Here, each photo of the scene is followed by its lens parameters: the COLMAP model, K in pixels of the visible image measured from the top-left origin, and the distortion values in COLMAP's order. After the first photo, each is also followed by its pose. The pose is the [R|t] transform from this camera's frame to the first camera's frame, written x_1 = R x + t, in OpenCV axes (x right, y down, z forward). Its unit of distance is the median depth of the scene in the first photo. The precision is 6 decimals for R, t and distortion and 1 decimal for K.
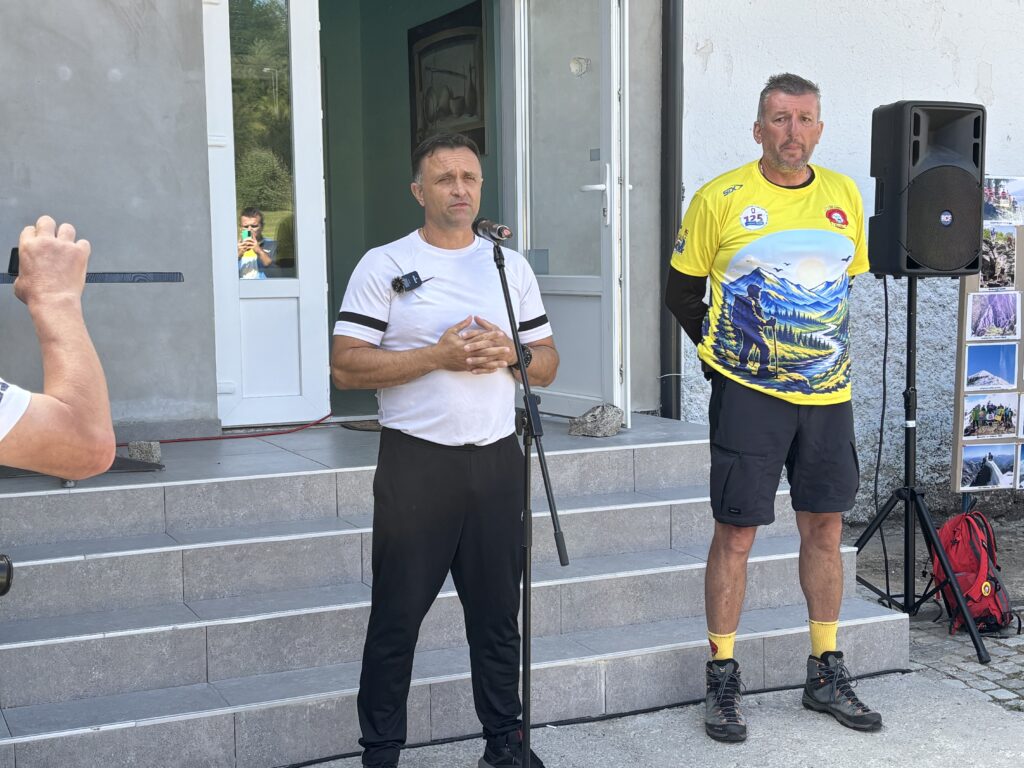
lens RADIAL K [[1537.1, 0, 512.0], [0, 1537.1, 384.0], [0, 0, 1]] dist [0.243234, -0.946218]
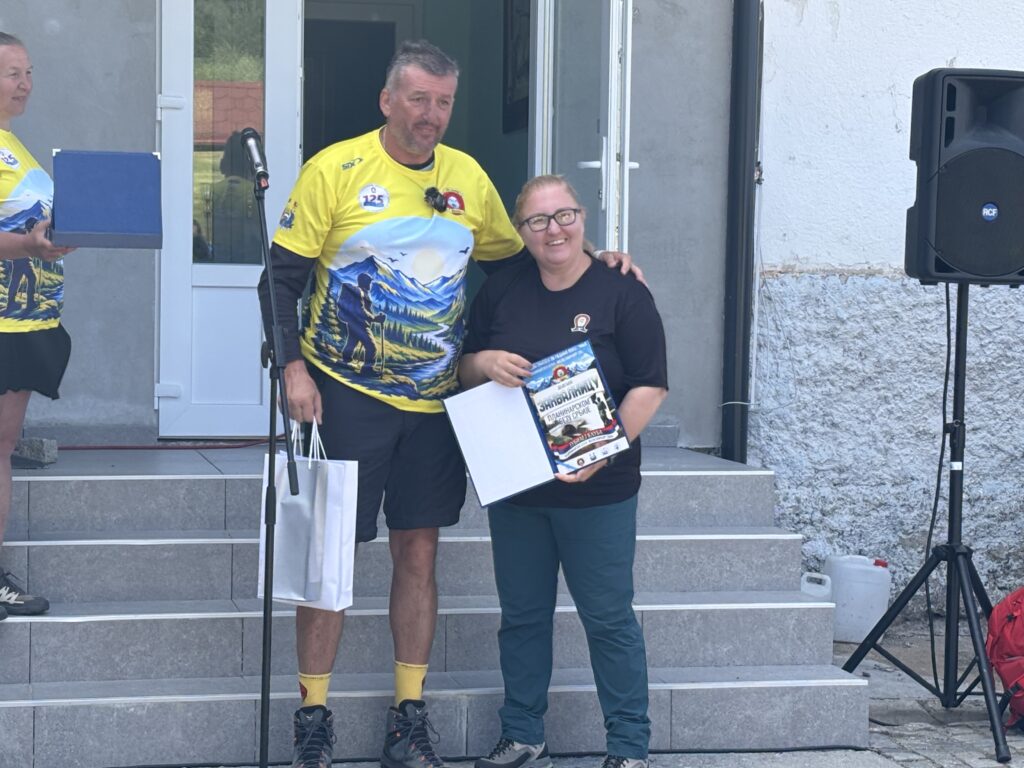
lens RADIAL K [[2465.2, 0, 474.3], [0, 2465.2, 352.4], [0, 0, 1]] dist [0.244163, -0.824139]
pose [[0.976708, 0.037446, -0.211279, 0.280397], [-0.048034, 0.997822, -0.045205, 0.036901], [0.209126, 0.054300, 0.976380, -0.308421]]
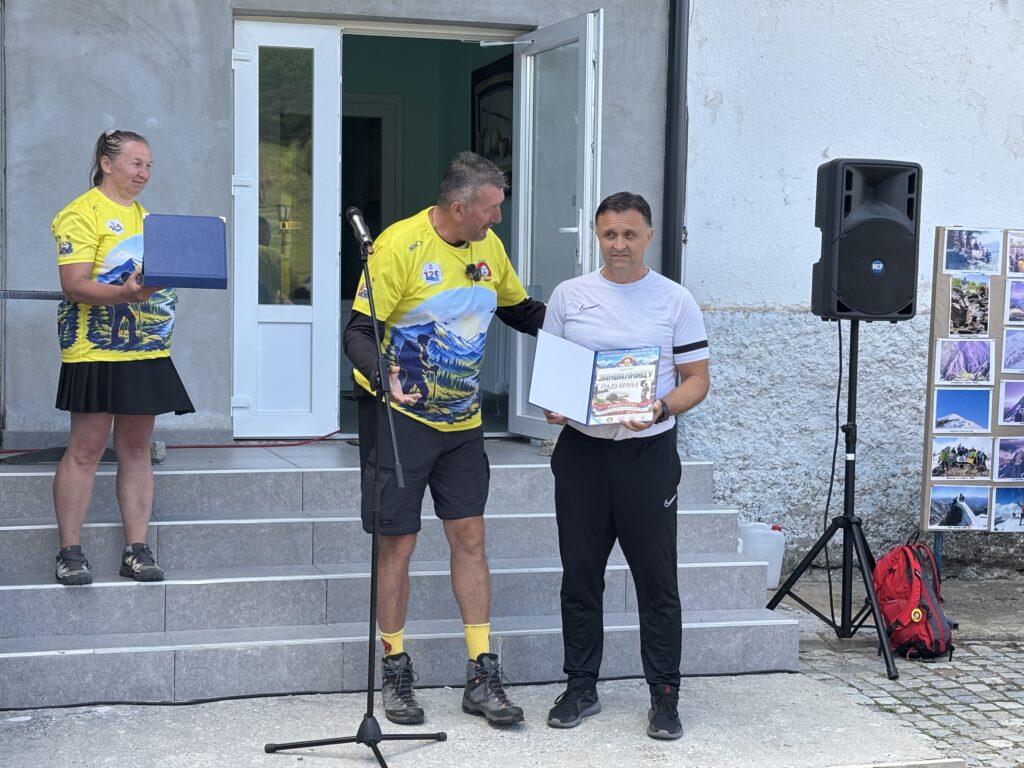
lens RADIAL K [[1857.4, 0, 486.4], [0, 1857.4, 370.3], [0, 0, 1]] dist [0.266706, -1.072061]
pose [[0.988385, 0.033976, -0.148125, 0.196640], [-0.040573, 0.998304, -0.041740, 0.029943], [0.146456, 0.047265, 0.988087, -0.312309]]
